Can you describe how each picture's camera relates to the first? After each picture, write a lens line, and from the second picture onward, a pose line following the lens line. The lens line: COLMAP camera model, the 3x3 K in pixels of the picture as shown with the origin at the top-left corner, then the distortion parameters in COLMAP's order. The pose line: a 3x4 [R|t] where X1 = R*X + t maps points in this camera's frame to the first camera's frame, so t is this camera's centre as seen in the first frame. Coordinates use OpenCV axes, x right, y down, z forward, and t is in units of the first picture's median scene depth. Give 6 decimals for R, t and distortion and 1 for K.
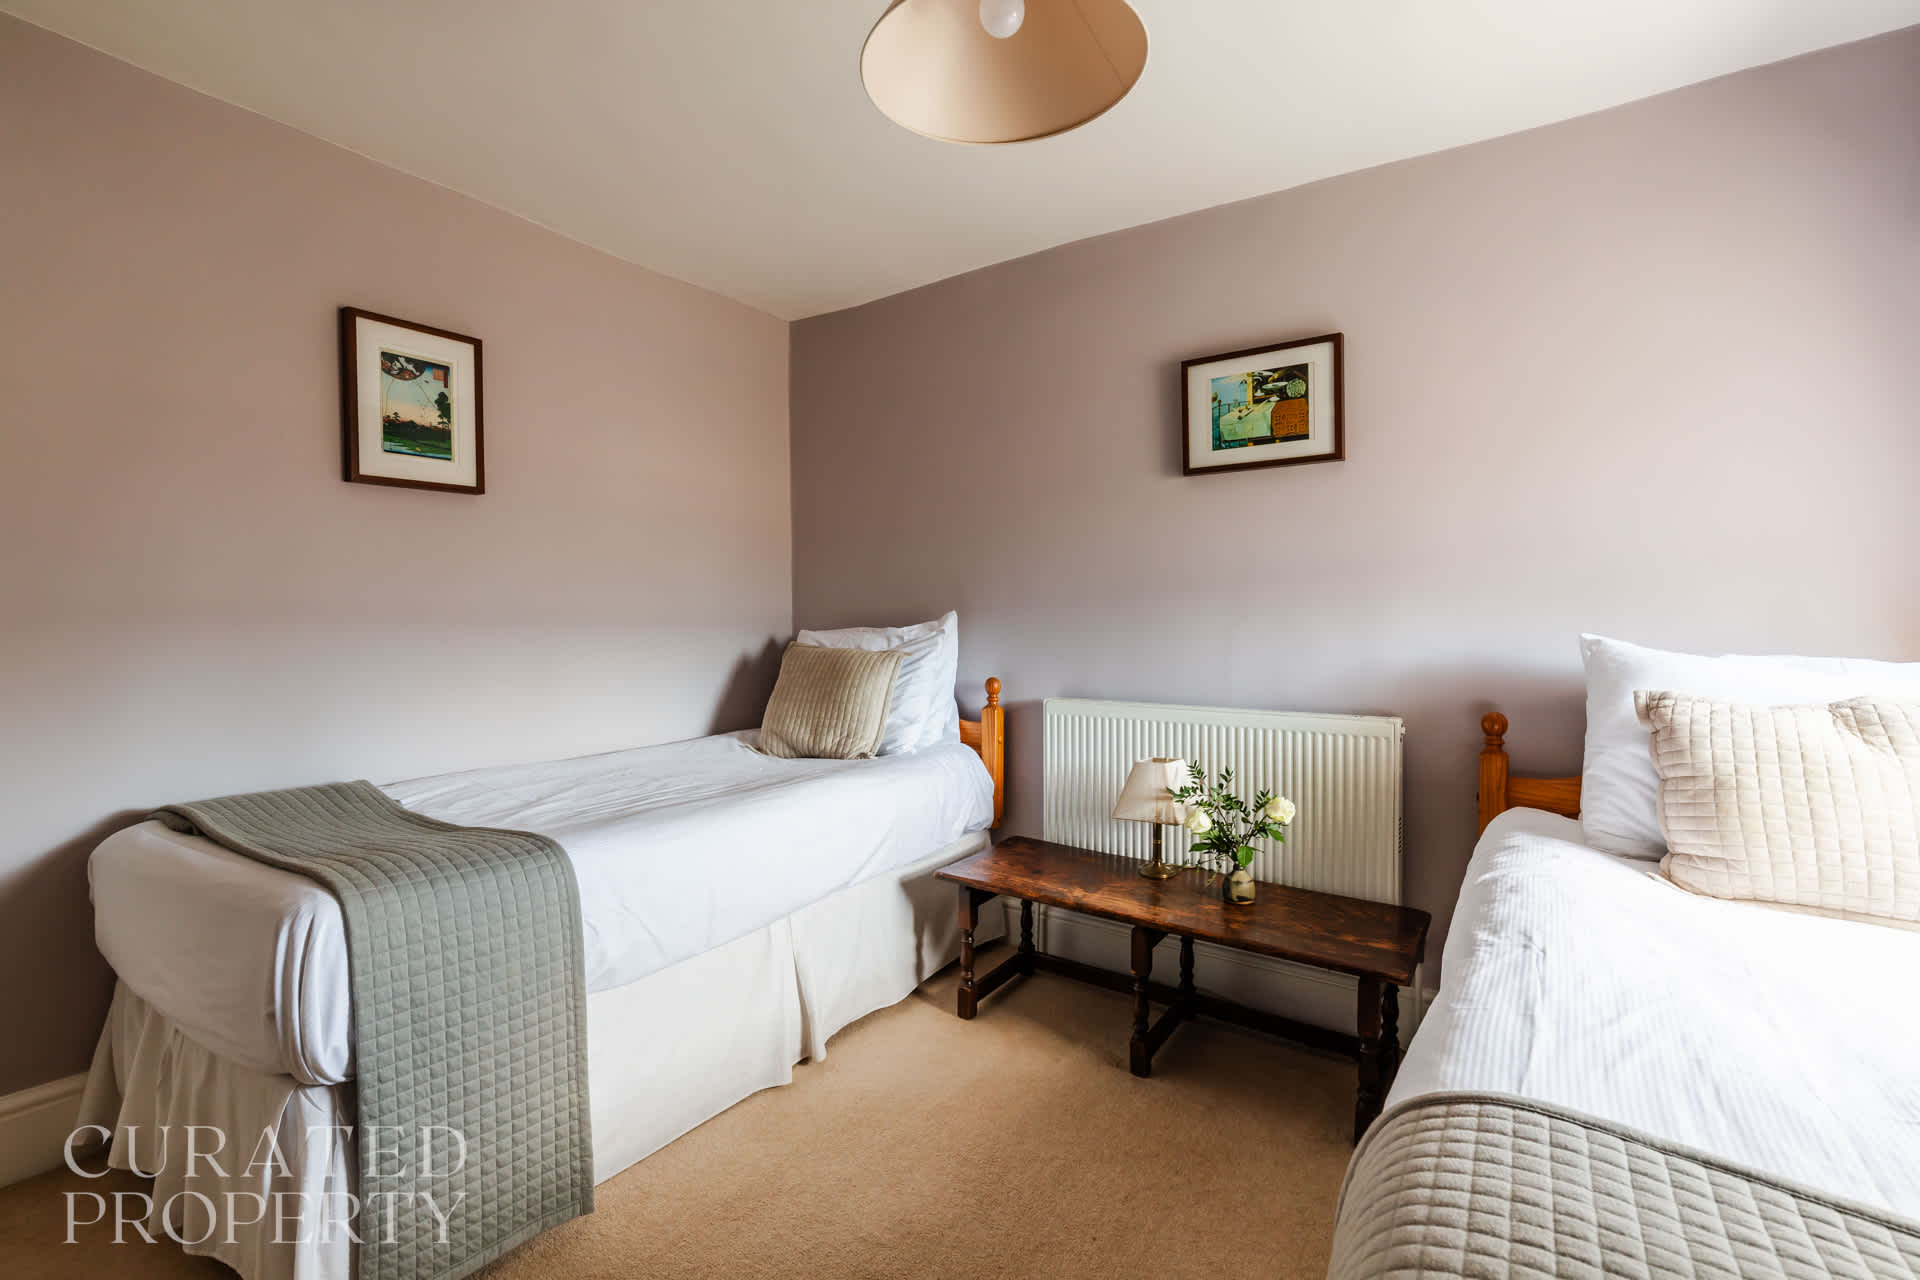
lens RADIAL K [[895.5, 0, 973.0], [0, 895.5, 633.5], [0, 0, 1]] dist [0.004409, 0.000707]
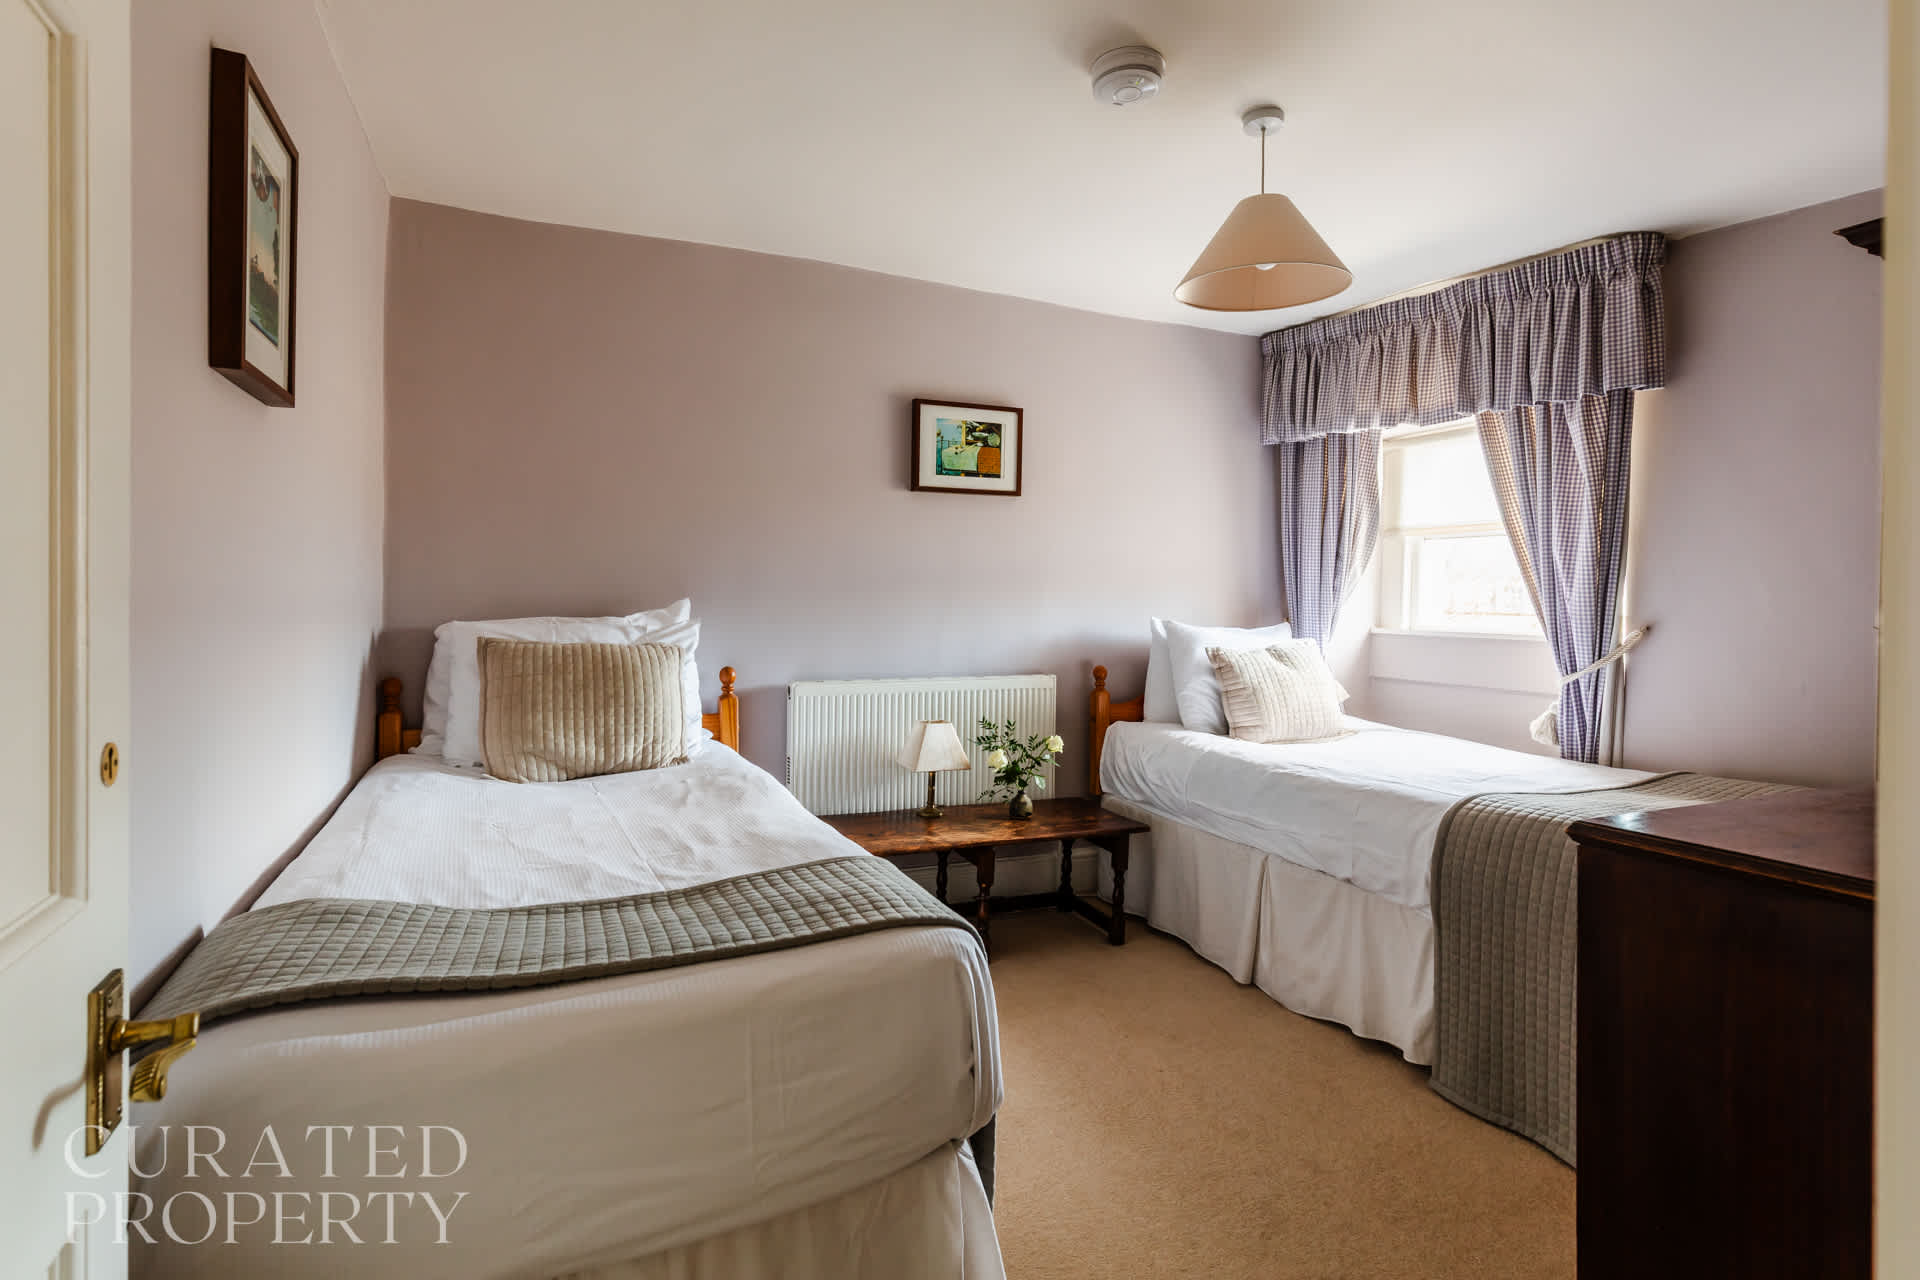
lens RADIAL K [[895.5, 0, 952.2], [0, 895.5, 603.8], [0, 0, 1]] dist [0.004409, 0.000707]
pose [[0.537331, -0.000390, 0.843371, -0.818761], [0.008801, 0.999948, -0.005146, -0.015773], [-0.843326, 0.010187, 0.537306, 0.314157]]
